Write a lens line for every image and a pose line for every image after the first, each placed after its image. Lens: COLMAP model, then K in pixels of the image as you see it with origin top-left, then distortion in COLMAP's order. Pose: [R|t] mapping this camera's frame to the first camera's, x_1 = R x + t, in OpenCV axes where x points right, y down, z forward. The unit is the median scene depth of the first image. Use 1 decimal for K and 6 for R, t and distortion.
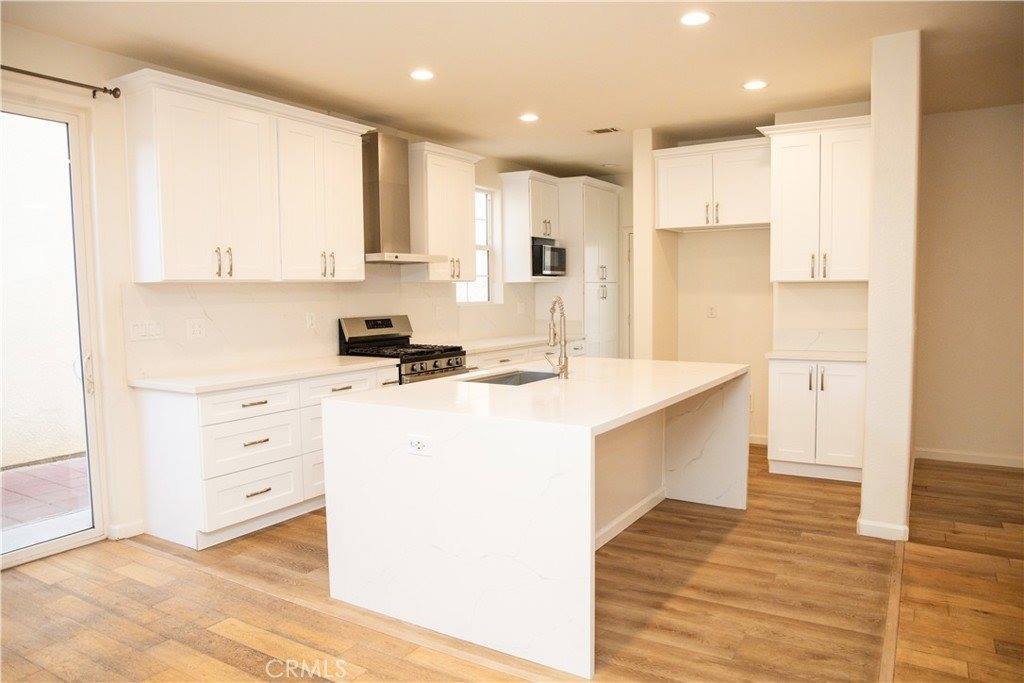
lens RADIAL K [[704.9, 0, 513.2], [0, 704.9, 342.5], [0, 0, 1]] dist [-0.105269, 0.073969]
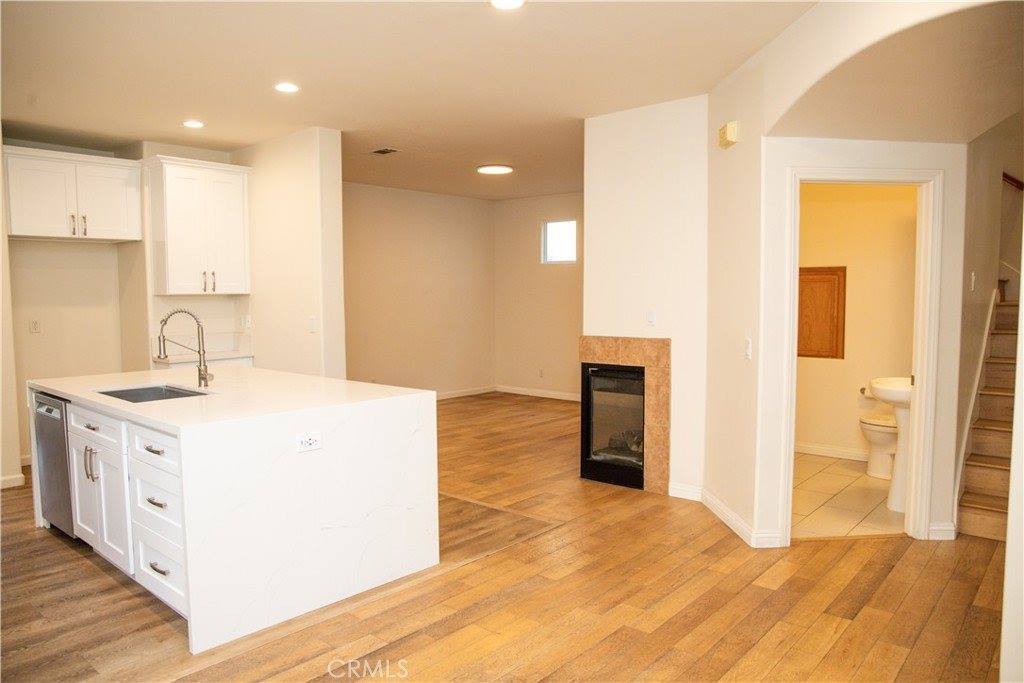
lens RADIAL K [[716.5, 0, 496.3], [0, 716.5, 341.6], [0, 0, 1]] dist [-0.105904, 0.077854]
pose [[0.175419, -0.055990, 0.982900, -0.651947], [0.073859, 0.996316, 0.043573, -0.021696], [-0.981719, 0.064953, 0.178908, 0.279714]]
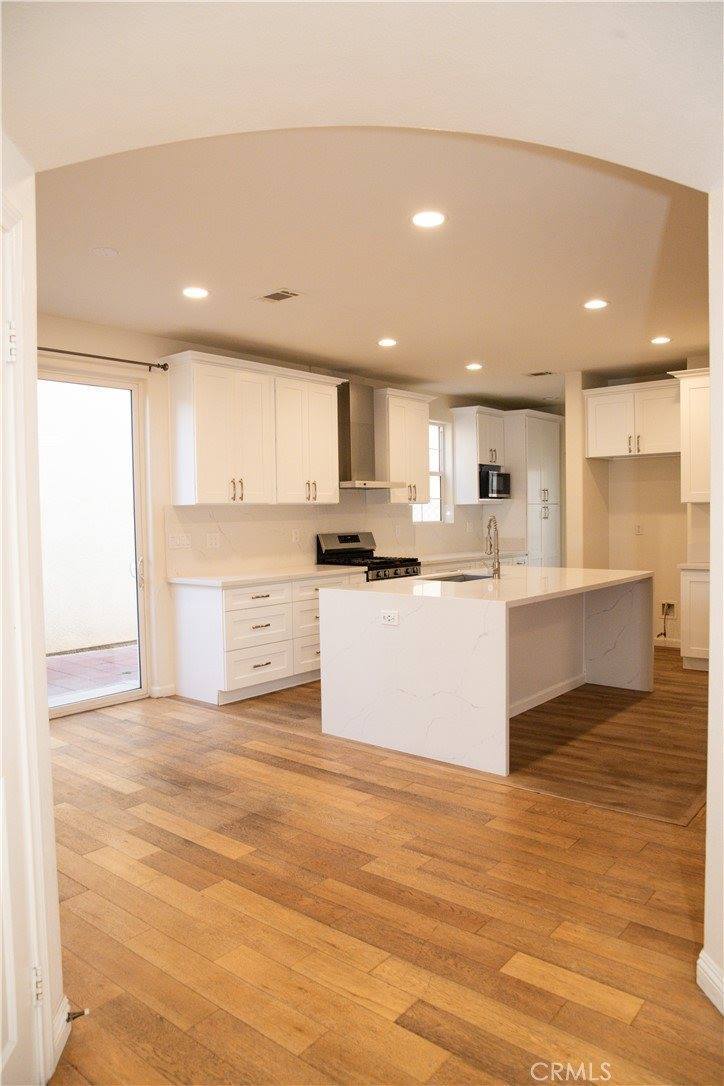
lens RADIAL K [[747.5, 0, 357.5], [0, 747.5, 540.7], [0, 0, 1]] dist [-0.105269, 0.073969]
pose [[0.988912, 0.002583, -0.148480, 0.015643], [-0.007877, 0.999354, -0.035071, 0.023236], [0.148293, 0.035852, 0.988293, -0.294183]]
